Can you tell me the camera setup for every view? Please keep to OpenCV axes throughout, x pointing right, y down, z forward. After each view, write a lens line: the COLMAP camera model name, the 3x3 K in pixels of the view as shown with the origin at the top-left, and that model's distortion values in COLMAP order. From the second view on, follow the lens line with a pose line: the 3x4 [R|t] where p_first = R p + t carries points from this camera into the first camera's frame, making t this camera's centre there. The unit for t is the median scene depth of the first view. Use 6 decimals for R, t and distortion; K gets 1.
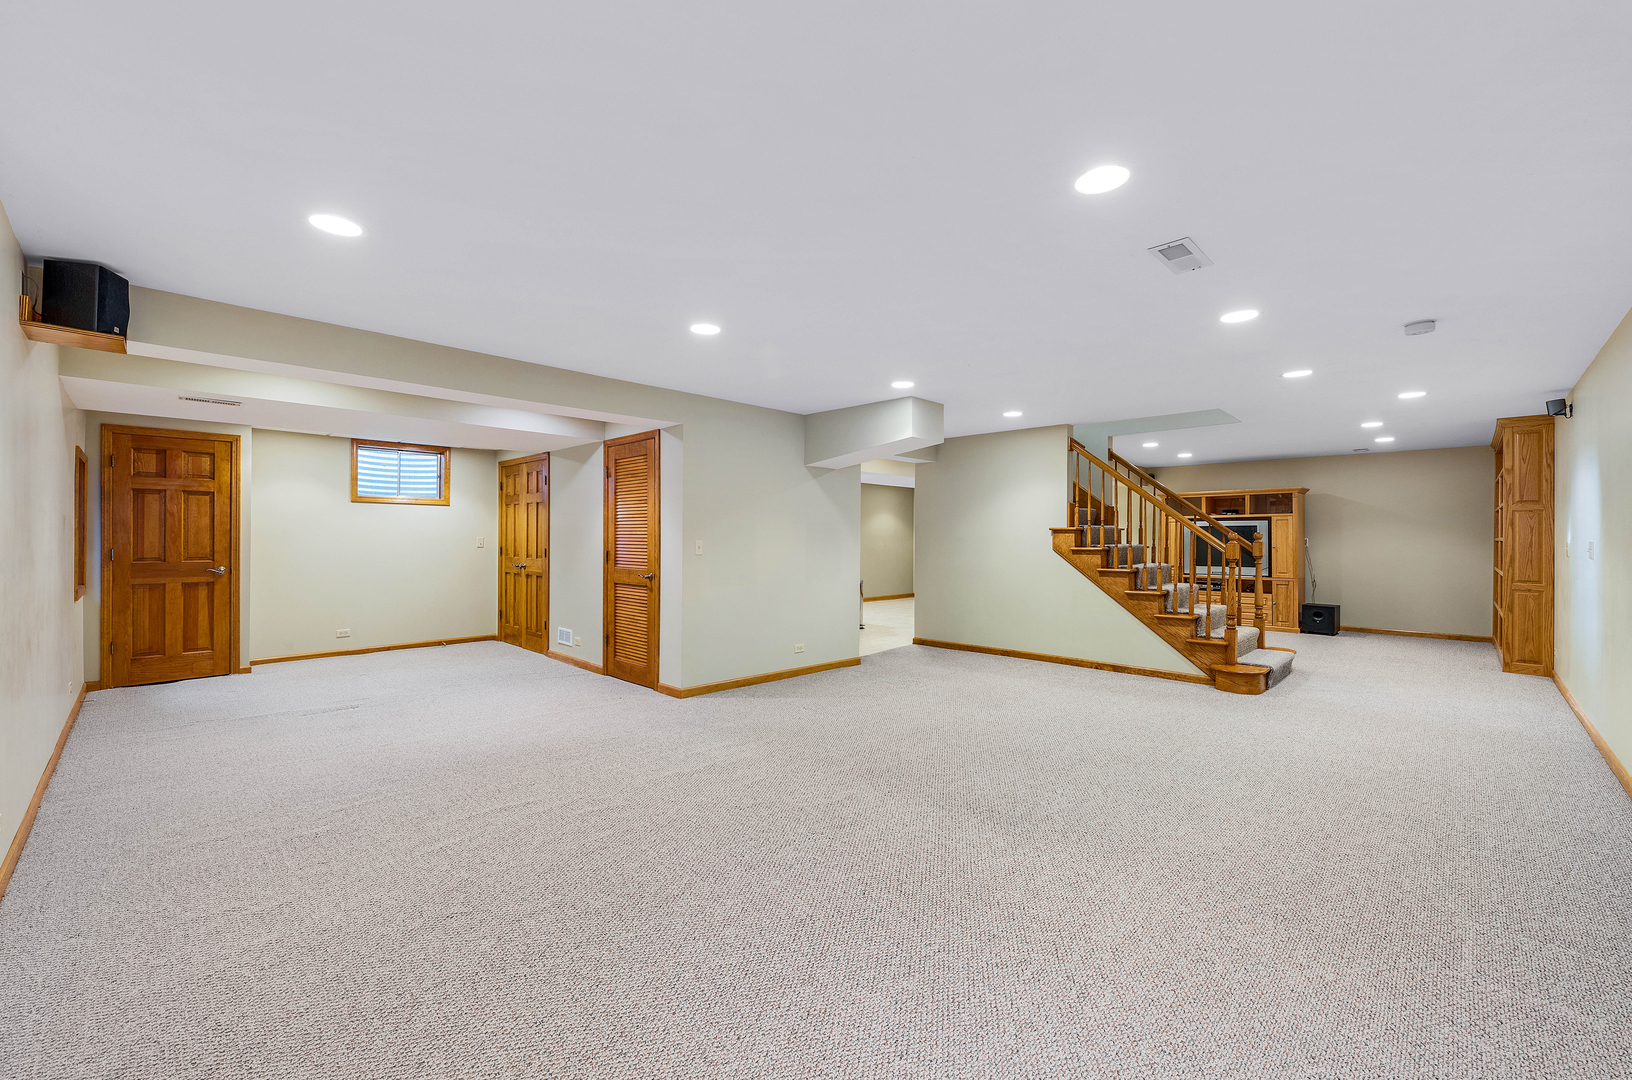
lens RADIAL K [[662.2, 0, 821.1], [0, 662.2, 545.7], [0, 0, 1]] dist [-0.024341, -0.000939]
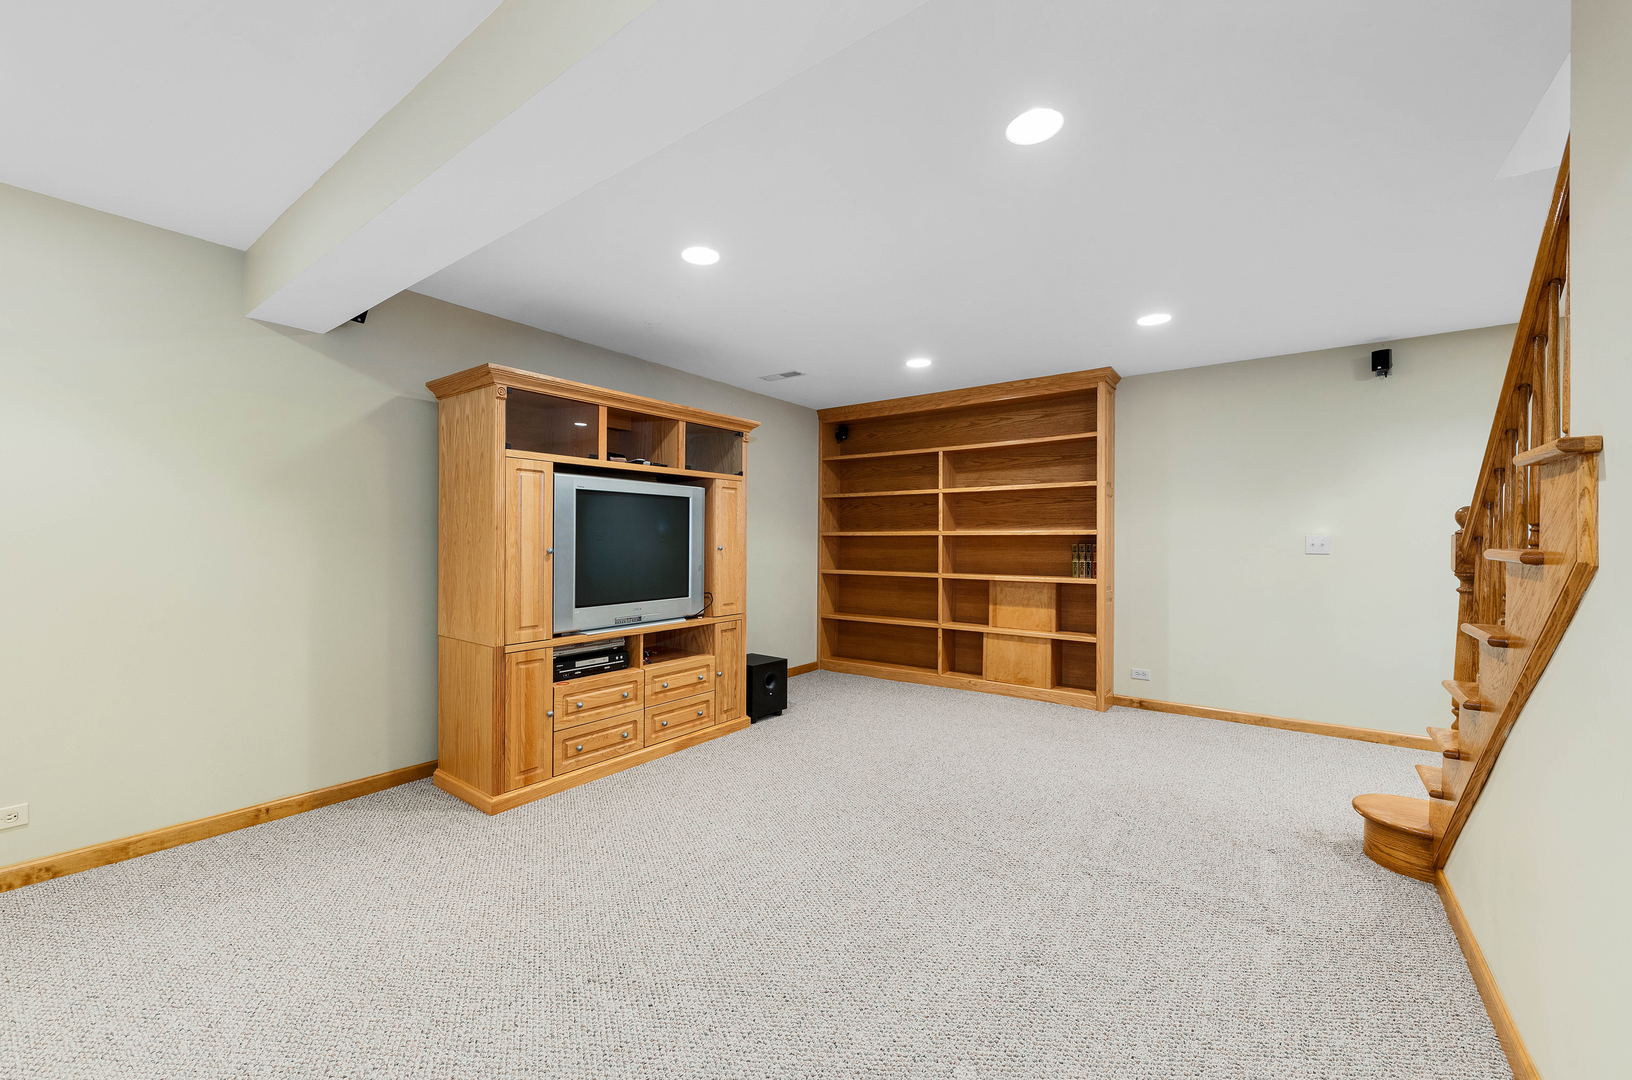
lens RADIAL K [[662.2, 0, 813.9], [0, 662.2, 539.5], [0, 0, 1]] dist [-0.024341, -0.000939]
pose [[-0.129901, 0.002341, 0.991524, 0.233160], [-0.003254, 0.999991, -0.002787, -0.002970], [-0.991522, -0.003589, -0.129892, 0.975845]]
